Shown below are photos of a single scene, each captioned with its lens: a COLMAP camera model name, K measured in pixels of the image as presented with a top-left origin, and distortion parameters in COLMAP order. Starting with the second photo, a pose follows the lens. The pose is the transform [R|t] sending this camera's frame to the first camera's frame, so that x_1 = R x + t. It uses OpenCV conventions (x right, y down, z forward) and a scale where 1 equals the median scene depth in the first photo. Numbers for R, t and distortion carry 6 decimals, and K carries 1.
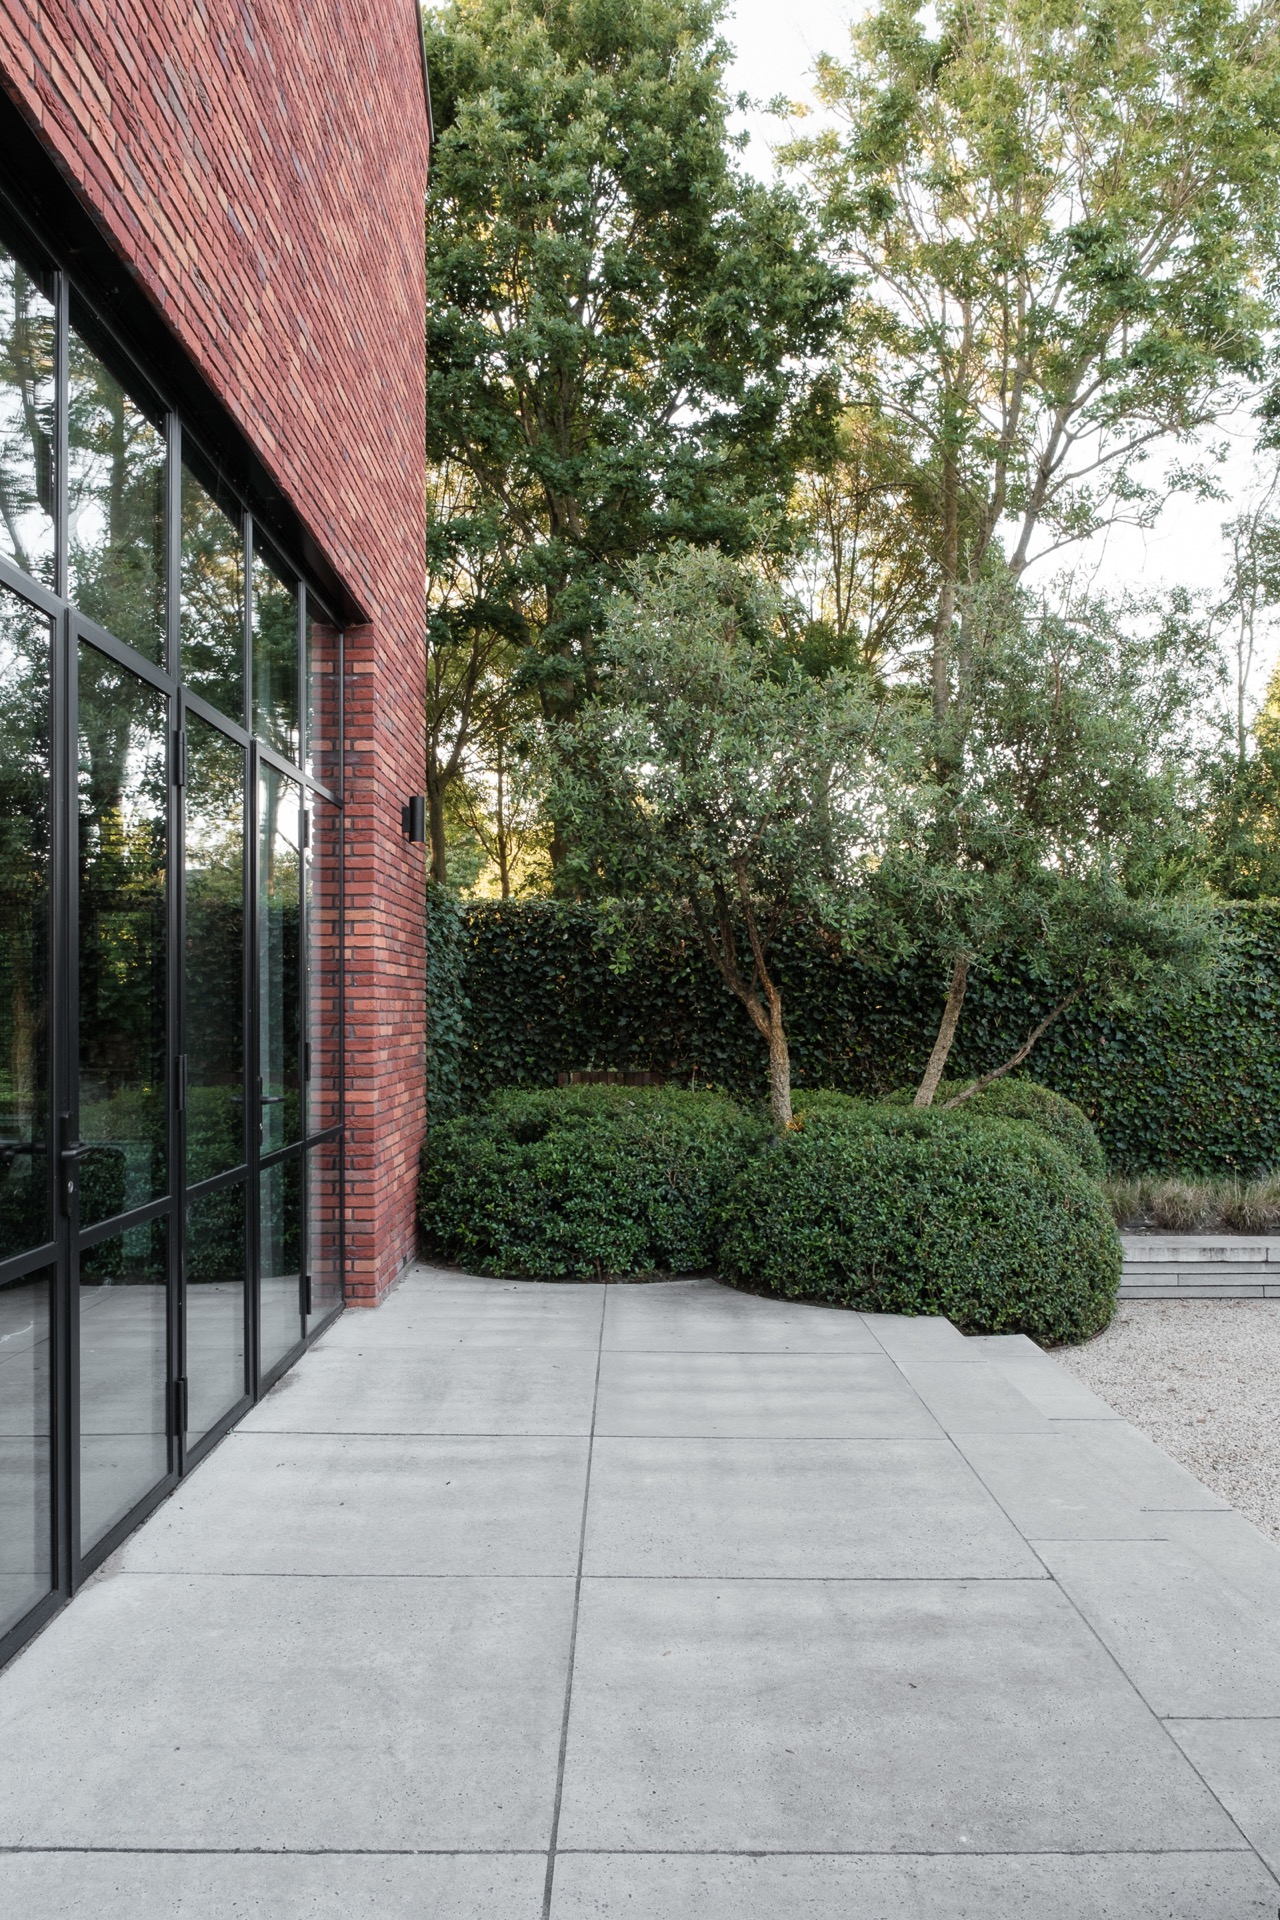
lens RADIAL K [[1463.3, 0, 640.0], [0, 1463.3, 960.0], [0, 0, 1]] dist [-0.006450, -0.000912]
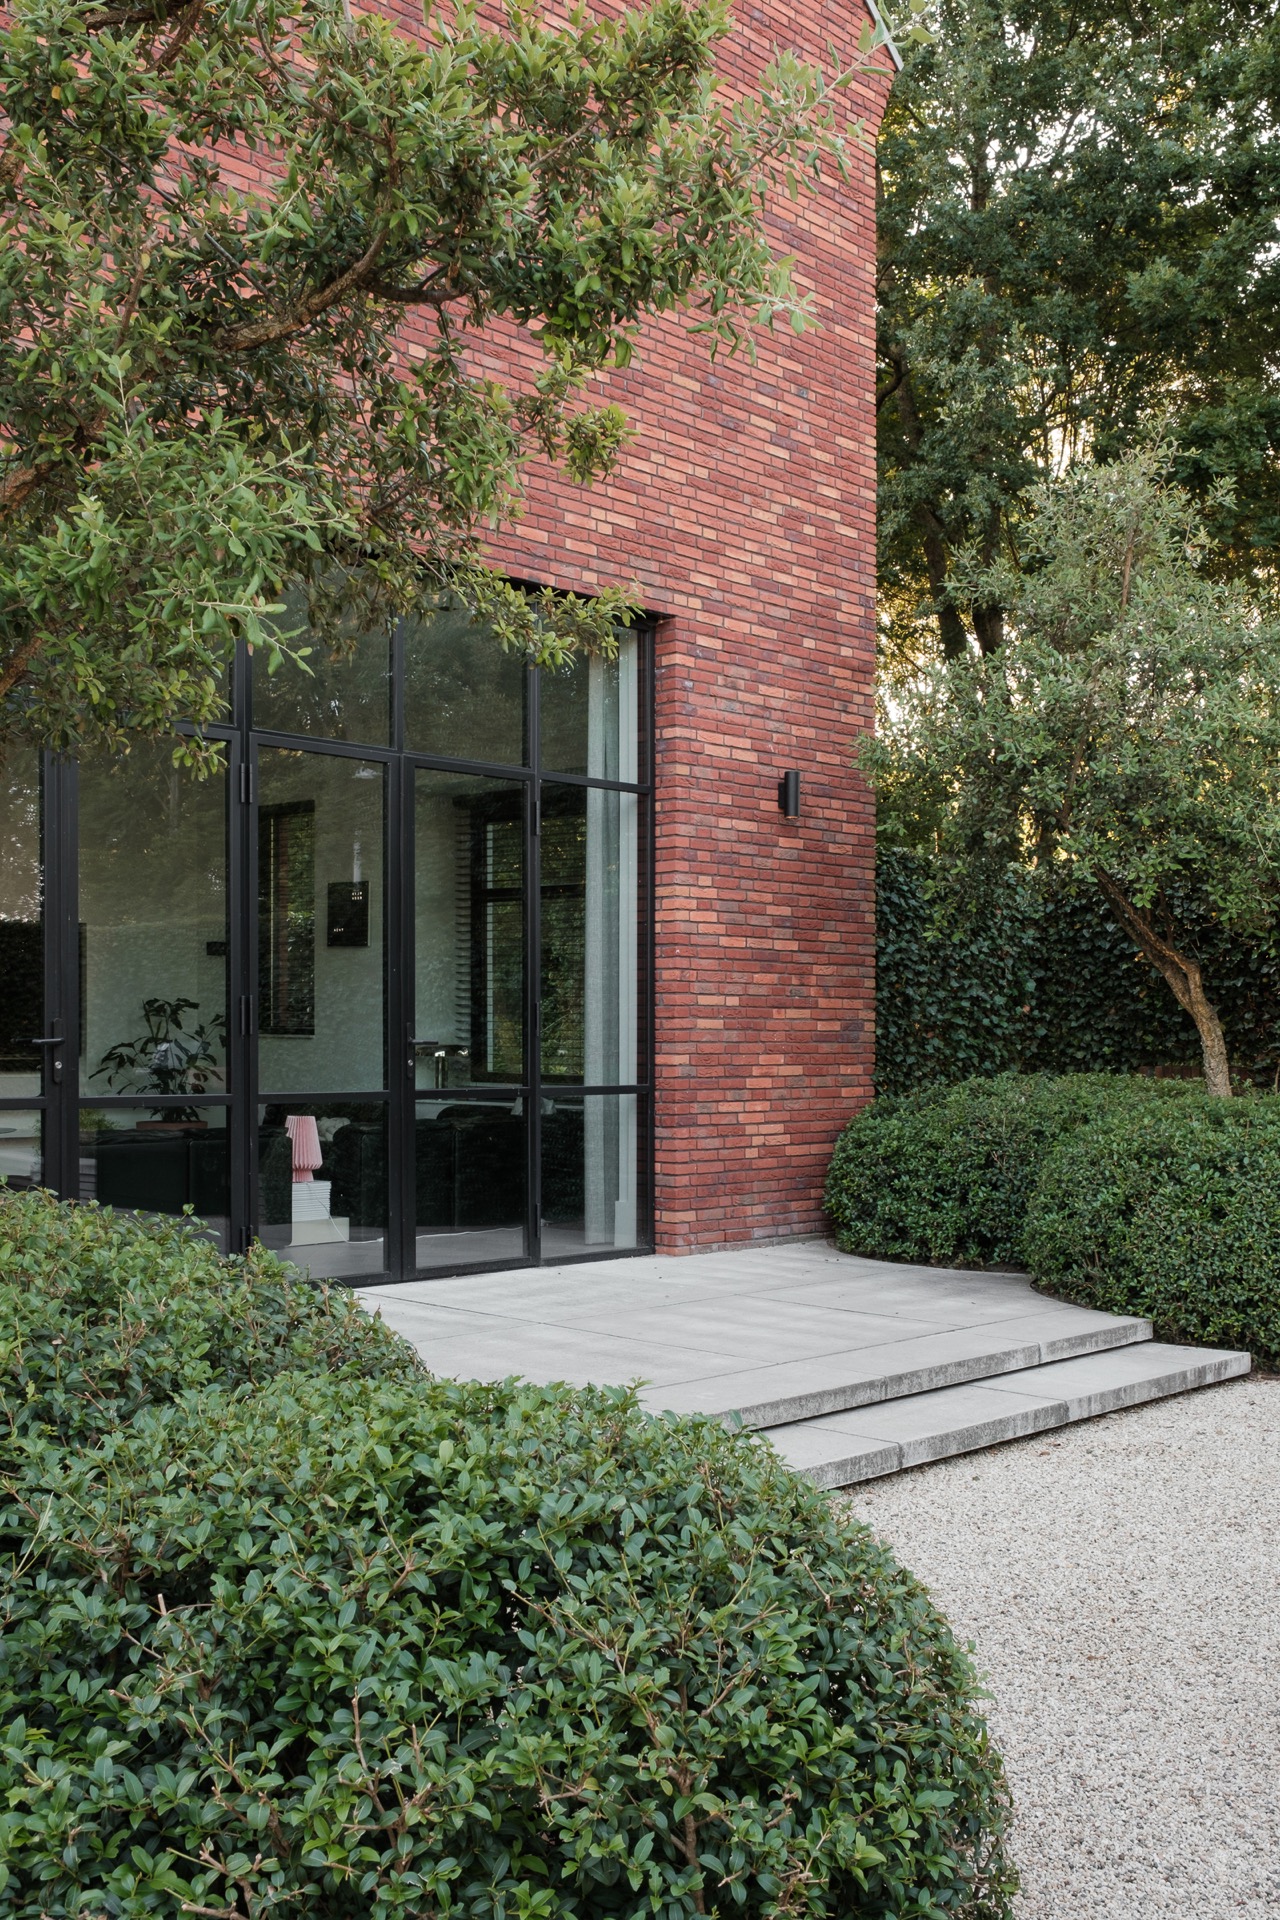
lens RADIAL K [[1981.6, 0, 640.0], [0, 1981.6, 960.0], [0, 0, 1]] dist [-0.012371, -0.000920]
pose [[0.734268, -0.017703, -0.678629, 0.782775], [0.013857, 0.999842, -0.011089, 0.035755], [0.678718, -0.001261, 0.734398, -0.082557]]
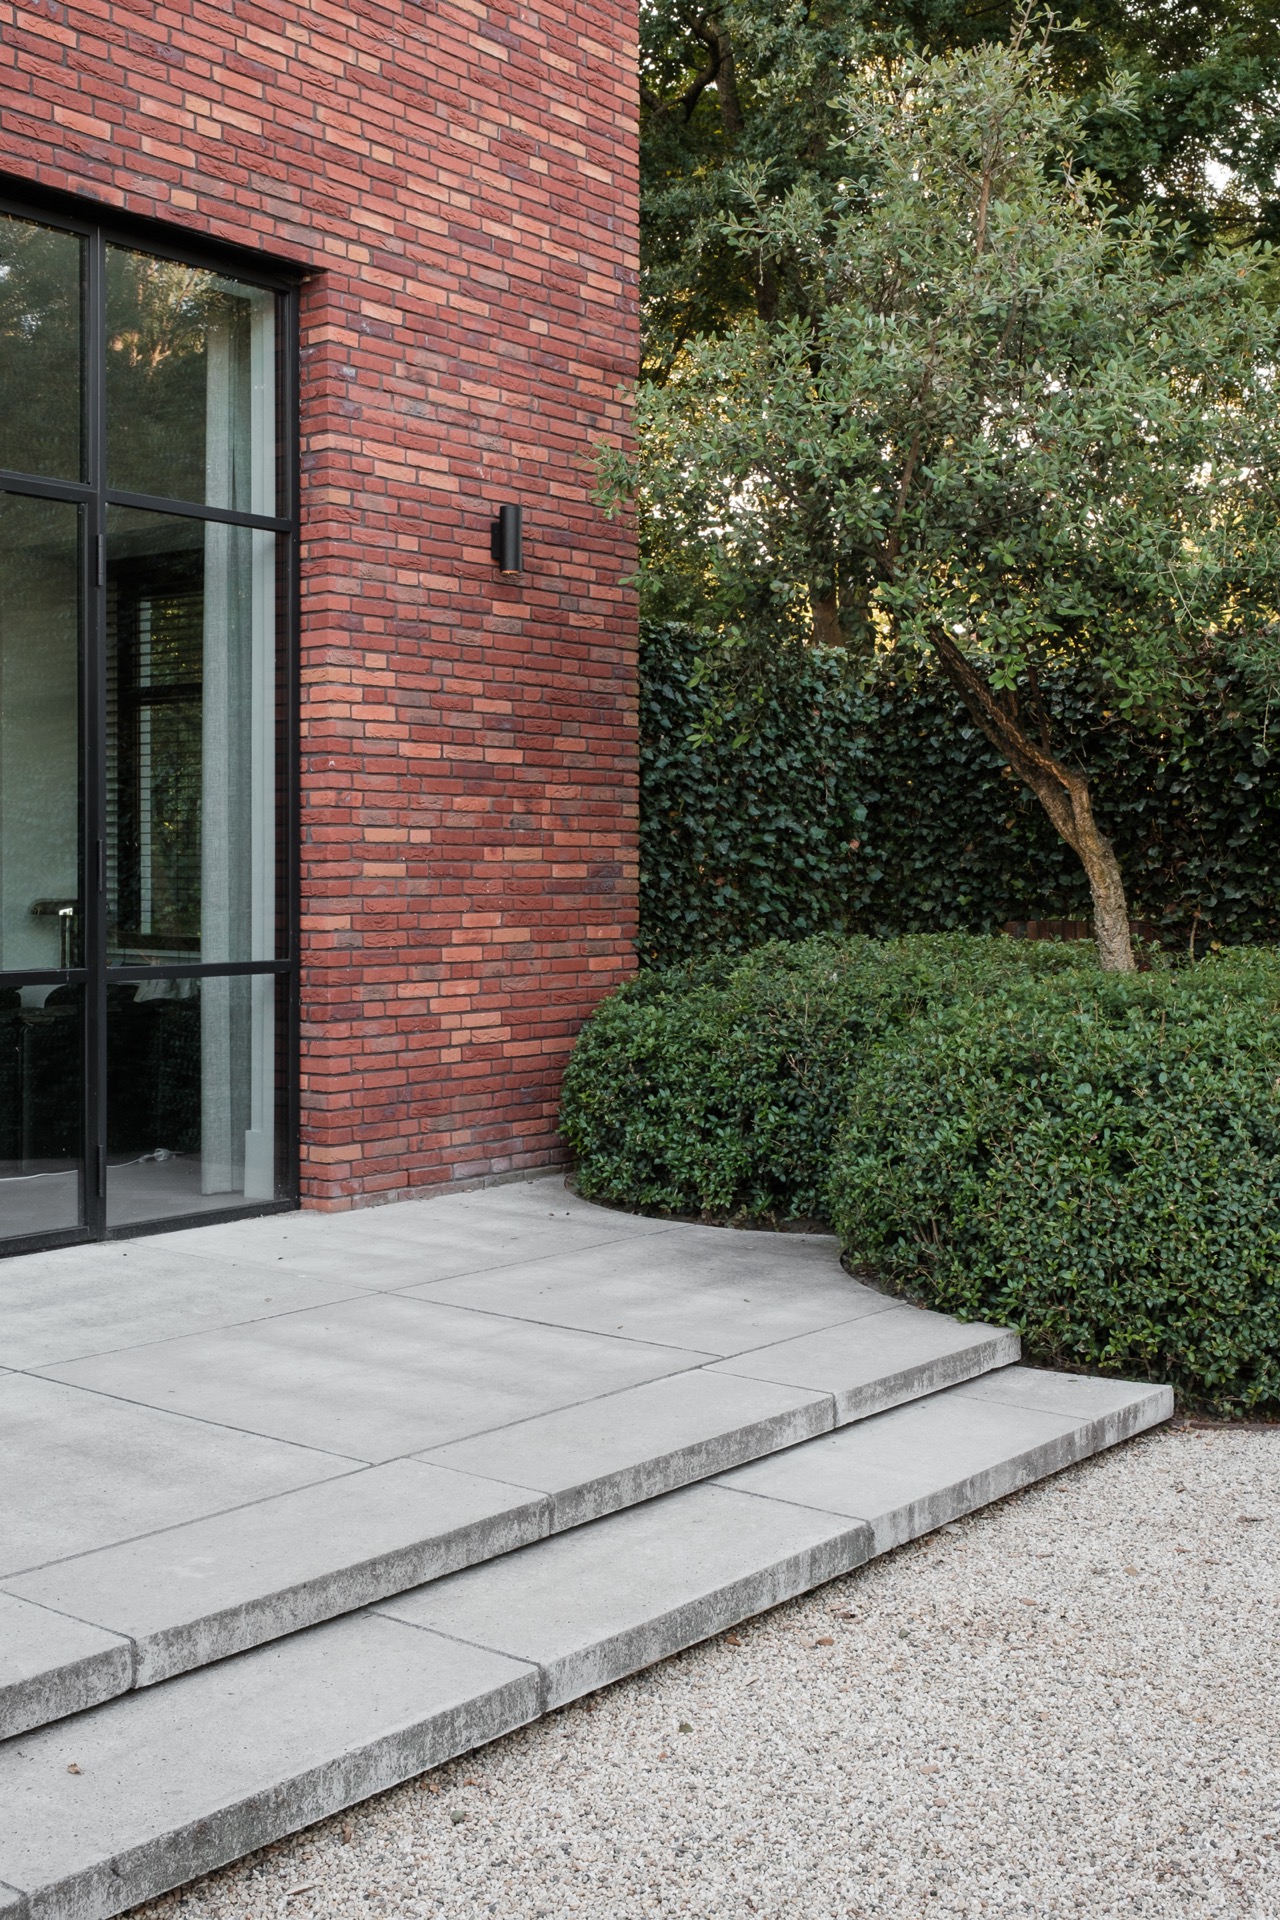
lens RADIAL K [[2133.5, 0, 632.6], [0, 2133.5, 813.8], [0, 0, 1]] dist [0.047419, -0.152477]
pose [[0.778976, -0.016751, -0.626831, 0.601281], [0.020161, 0.999795, -0.001663, 0.043631], [0.626730, -0.011342, 0.779154, 0.266787]]
